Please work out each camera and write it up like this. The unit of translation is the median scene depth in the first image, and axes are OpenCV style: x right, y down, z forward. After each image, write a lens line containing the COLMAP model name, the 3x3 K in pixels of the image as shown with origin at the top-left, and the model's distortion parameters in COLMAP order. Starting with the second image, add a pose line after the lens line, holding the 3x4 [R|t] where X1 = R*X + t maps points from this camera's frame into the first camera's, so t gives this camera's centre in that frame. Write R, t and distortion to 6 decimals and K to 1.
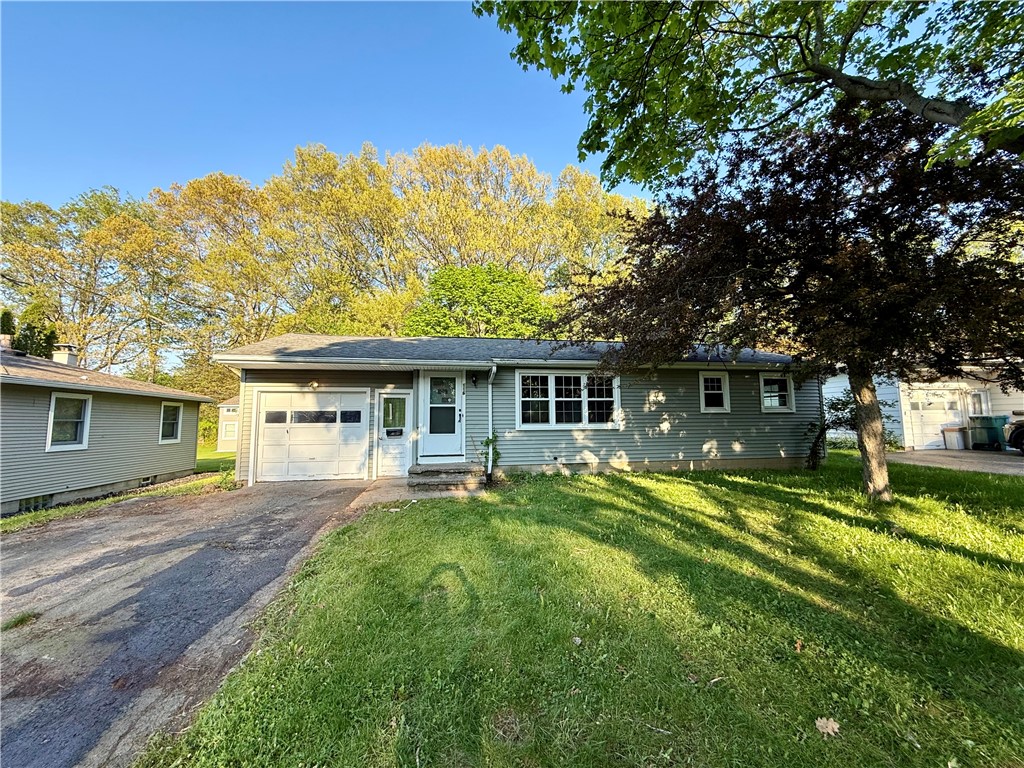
lens RADIAL K [[406.5, 0, 510.3], [0, 406.5, 384.6], [0, 0, 1]] dist [-0.001287, 0.000106]
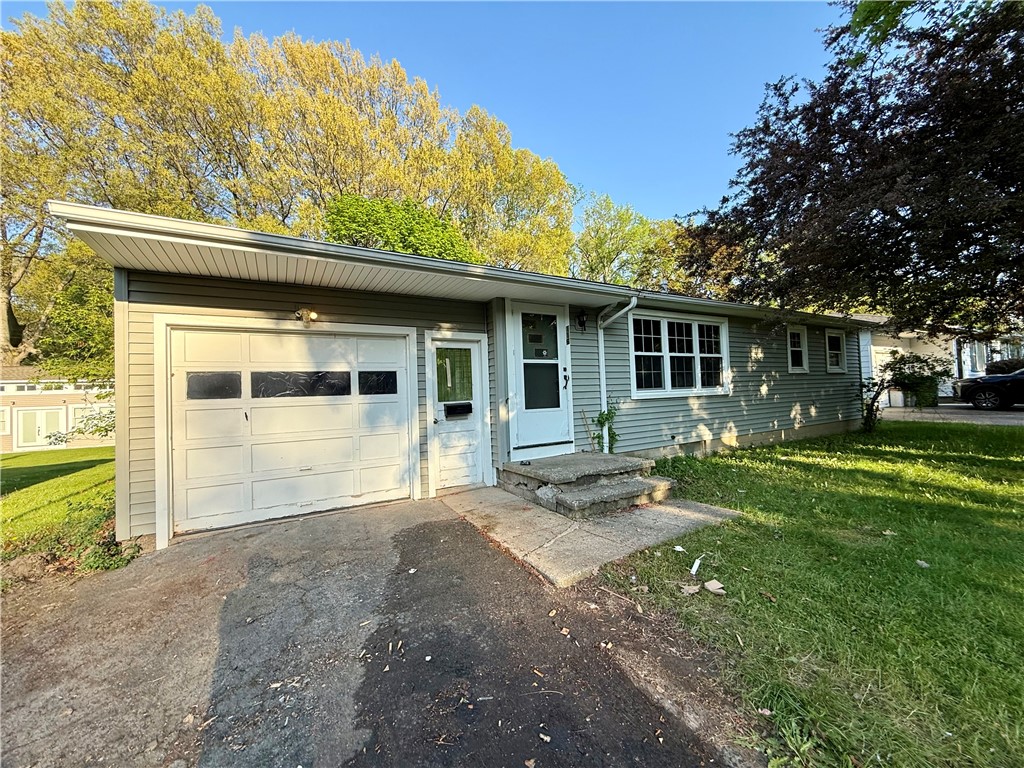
lens RADIAL K [[406.5, 0, 510.3], [0, 406.5, 384.6], [0, 0, 1]] dist [-0.001287, 0.000106]
pose [[0.938608, -0.017185, 0.344558, -0.407514], [-0.004353, 0.998089, 0.061640, 0.048223], [-0.344959, -0.059356, 0.936739, 0.449250]]
